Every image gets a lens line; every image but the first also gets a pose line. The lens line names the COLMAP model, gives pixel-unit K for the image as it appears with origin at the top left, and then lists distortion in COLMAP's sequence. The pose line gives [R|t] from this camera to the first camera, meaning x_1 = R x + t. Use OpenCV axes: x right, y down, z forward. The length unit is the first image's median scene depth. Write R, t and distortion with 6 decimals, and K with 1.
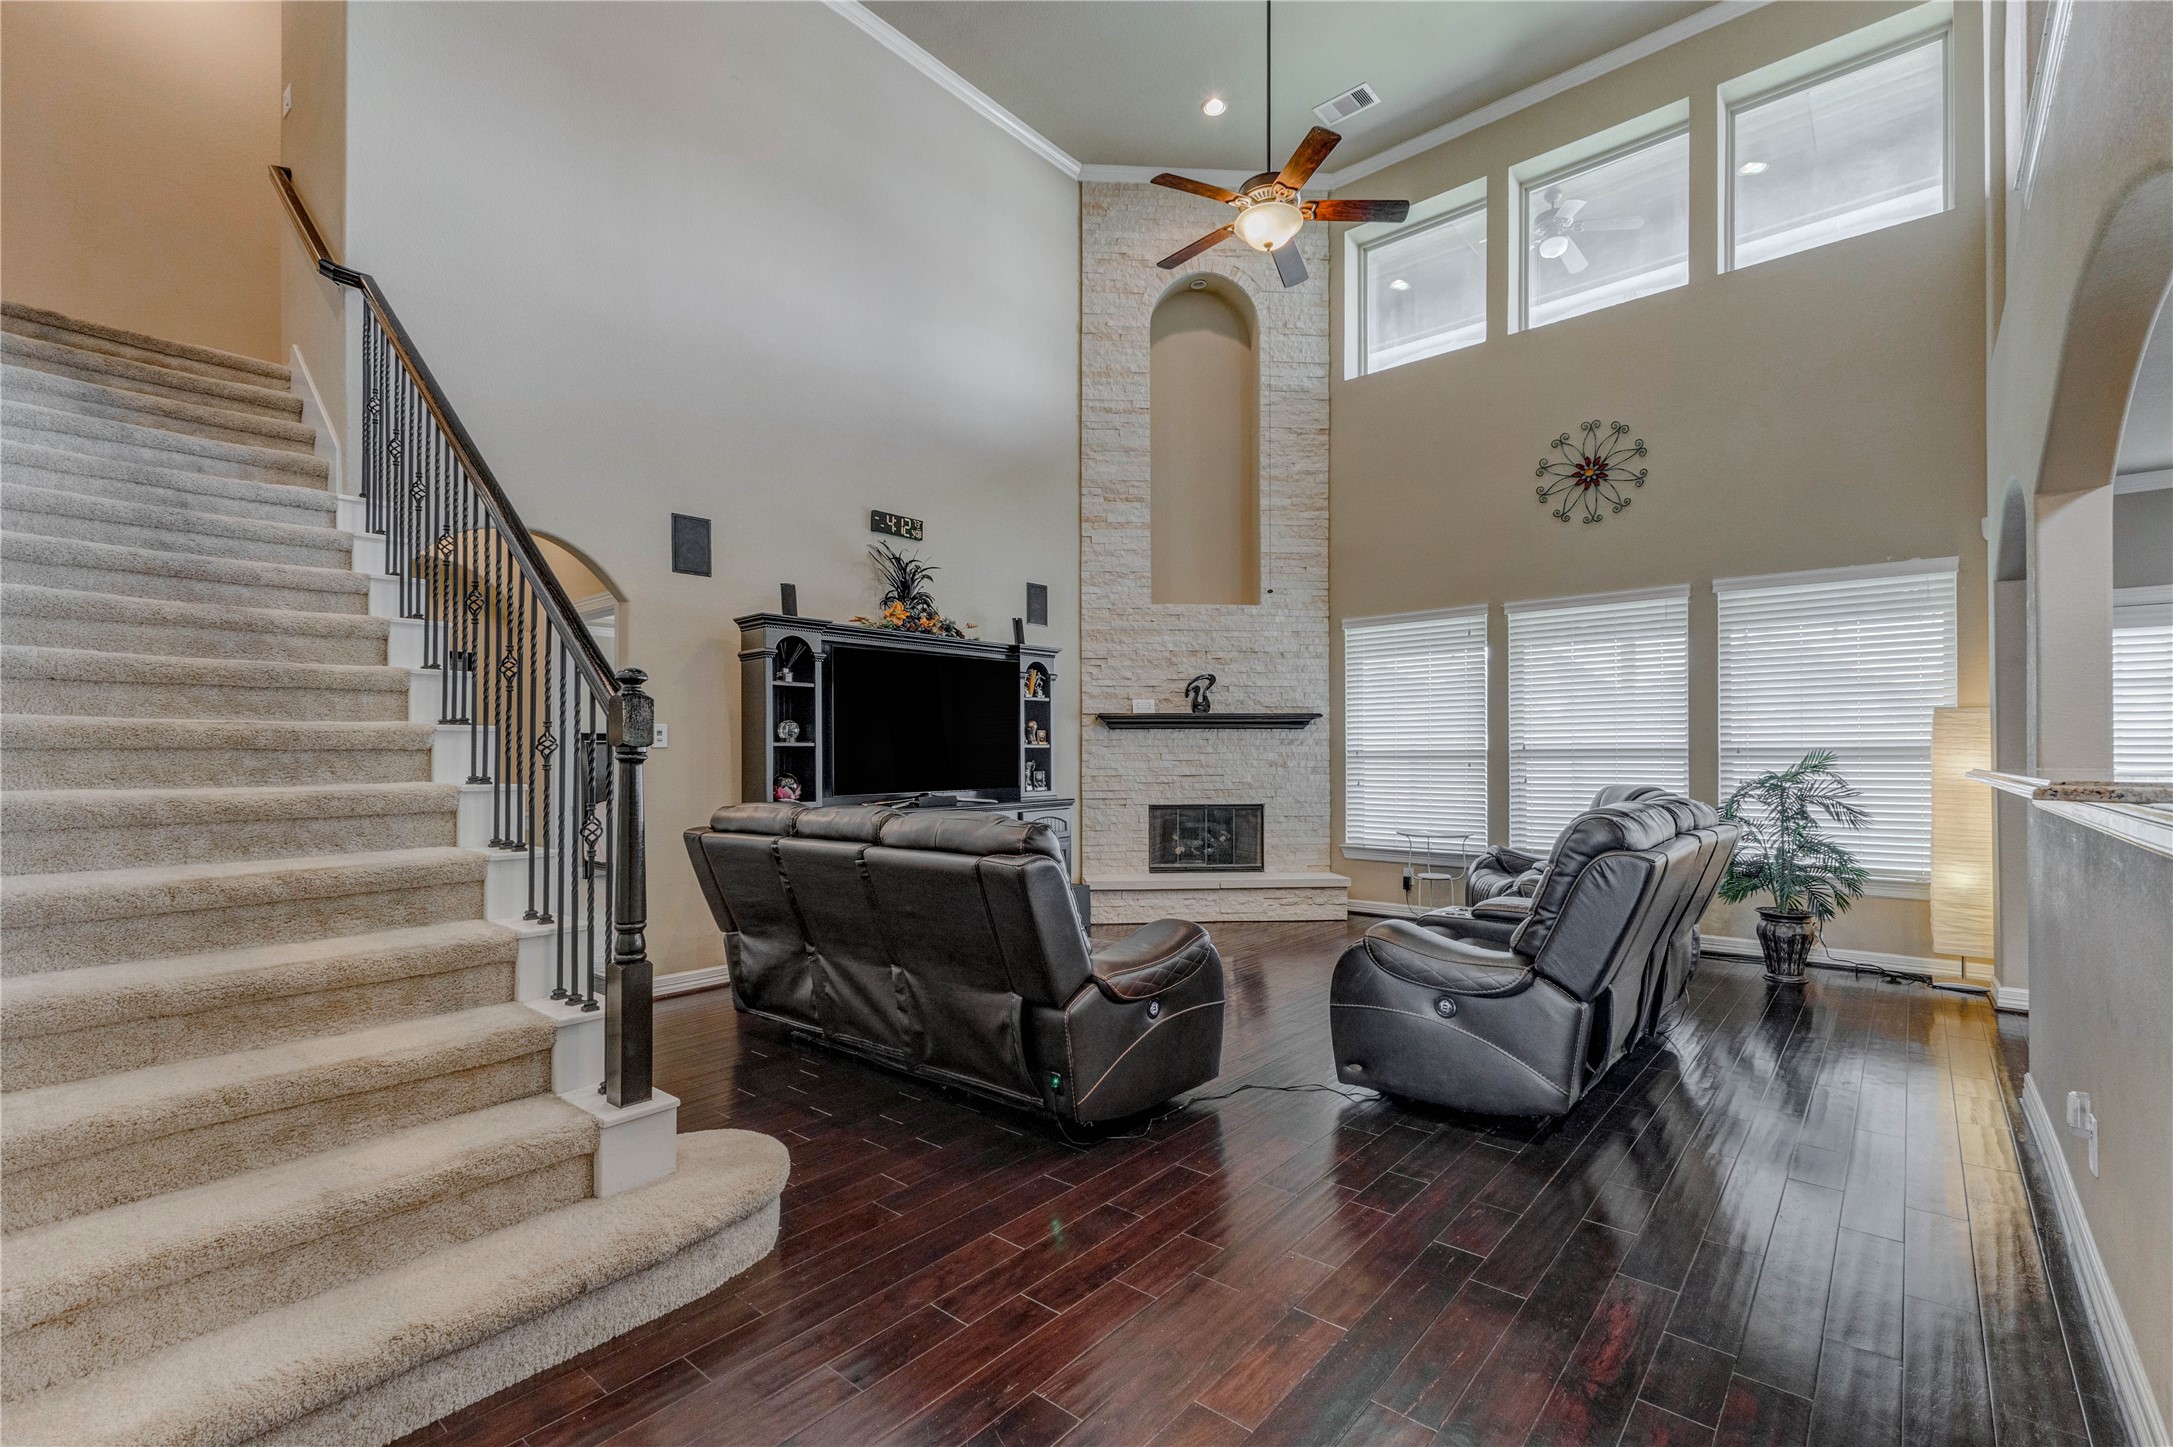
lens RADIAL K [[963.3, 0, 1069.8], [0, 963.3, 737.3], [0, 0, 1]] dist [0.010056, -0.001830]
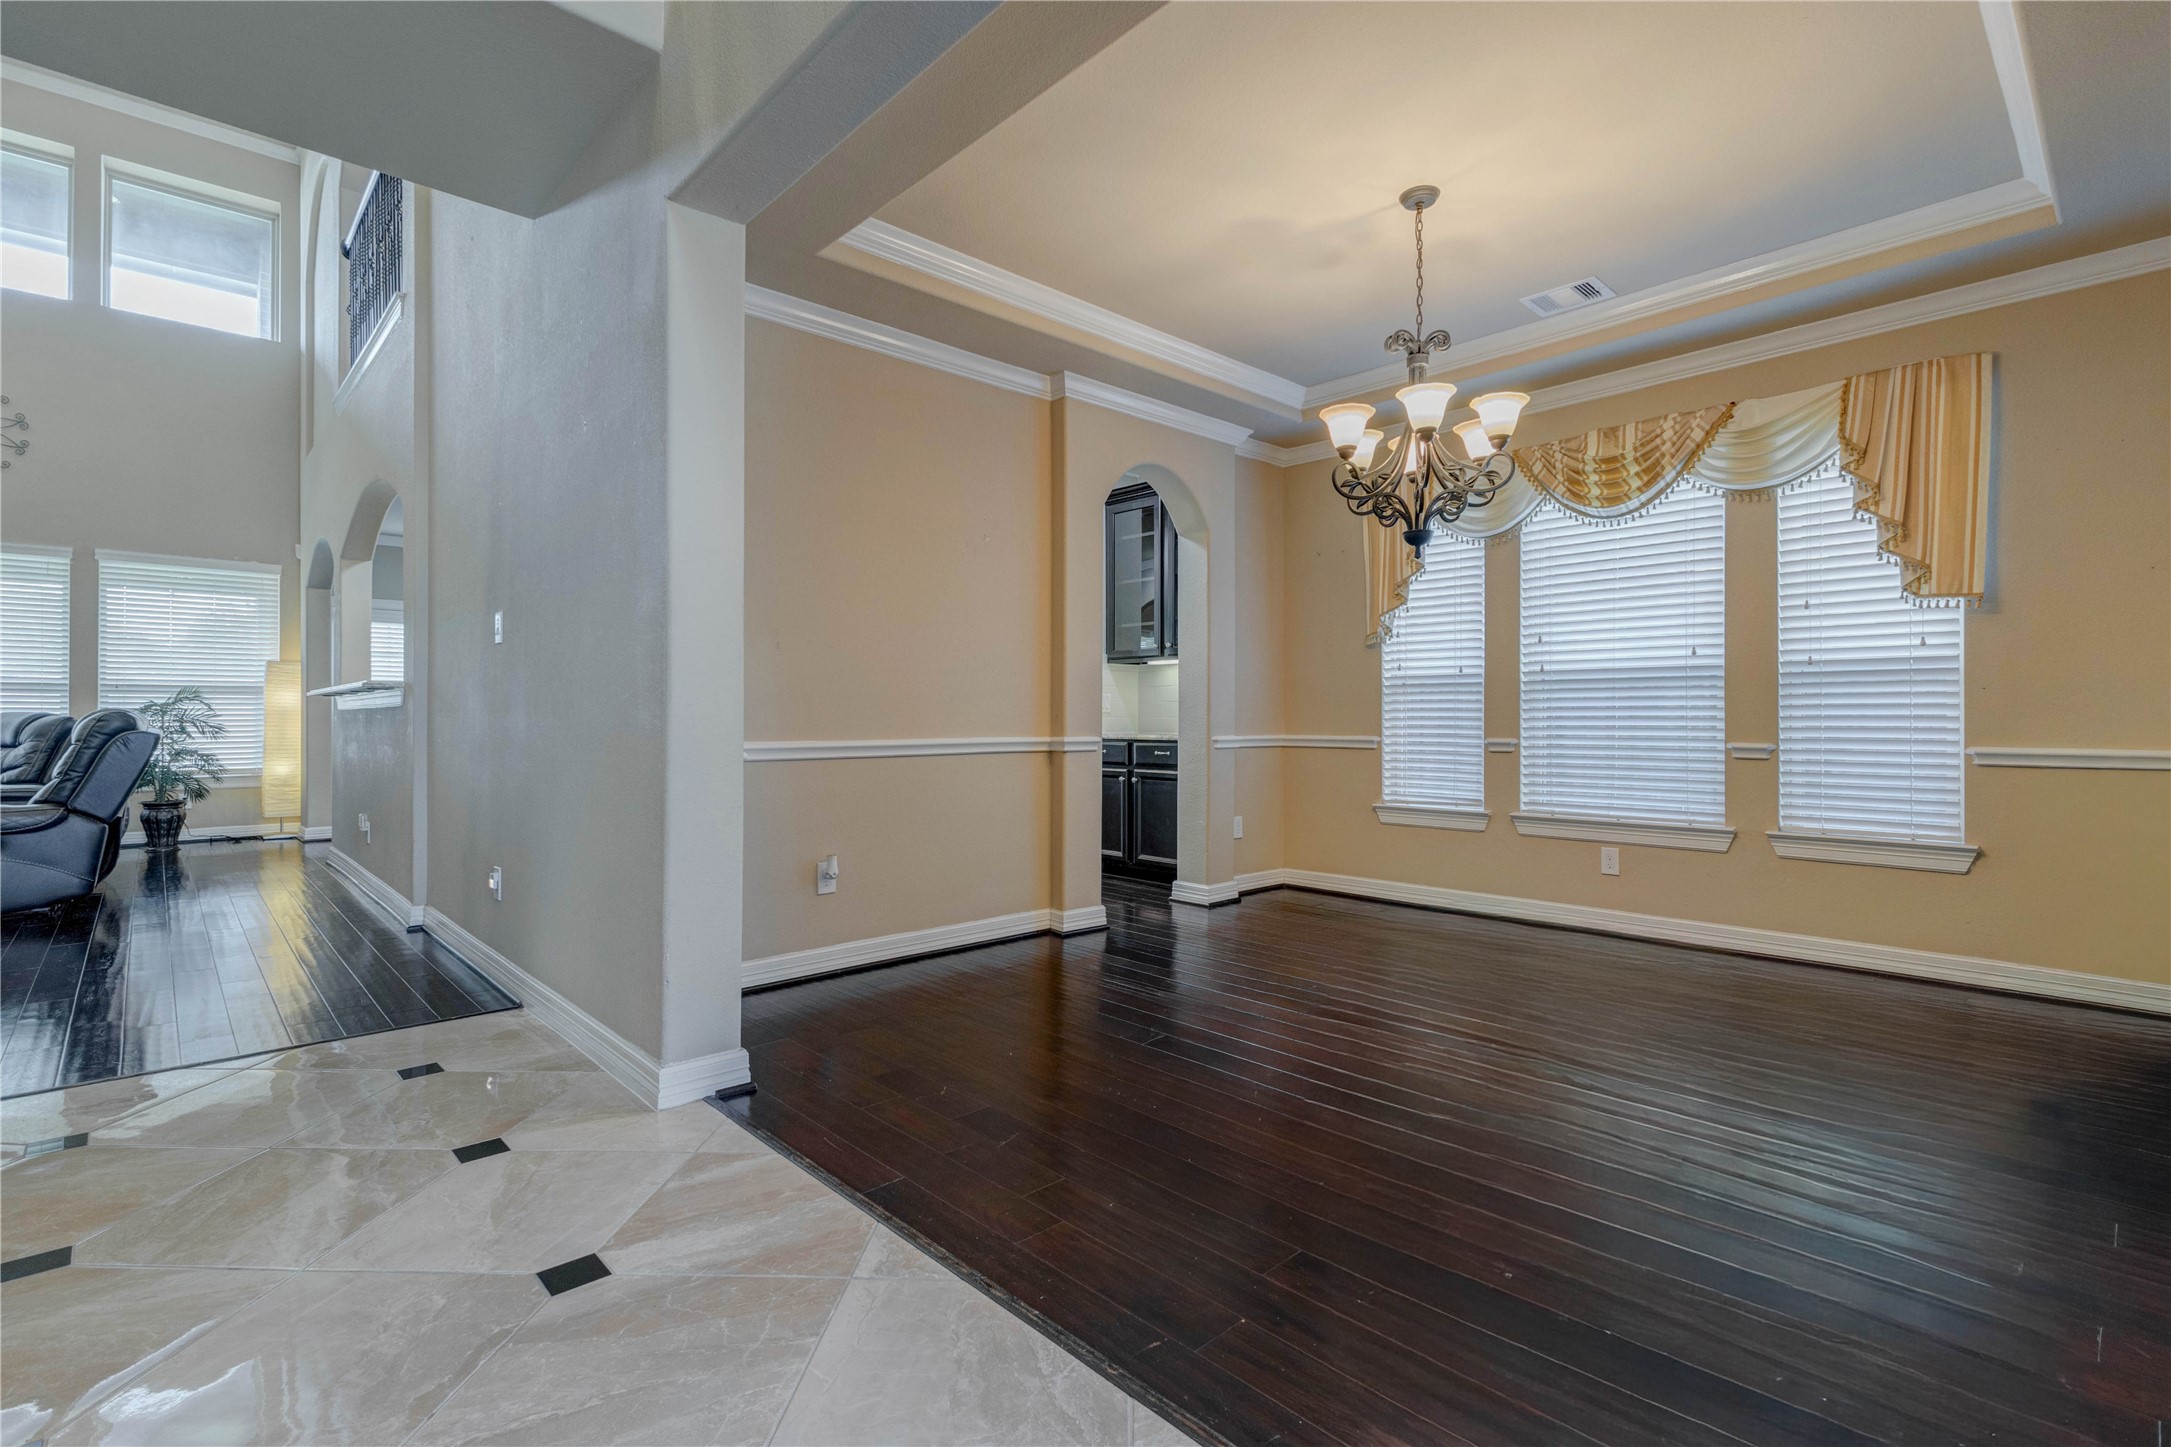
lens RADIAL K [[962.4, 0, 1072.4], [0, 962.4, 721.7], [0, 0, 1]] dist [0.010056, -0.001830]
pose [[0.103133, -0.005304, 0.994653, -0.516006], [-0.019099, 0.999791, 0.007312, 0.030641], [-0.994484, -0.019751, 0.103010, -0.442232]]
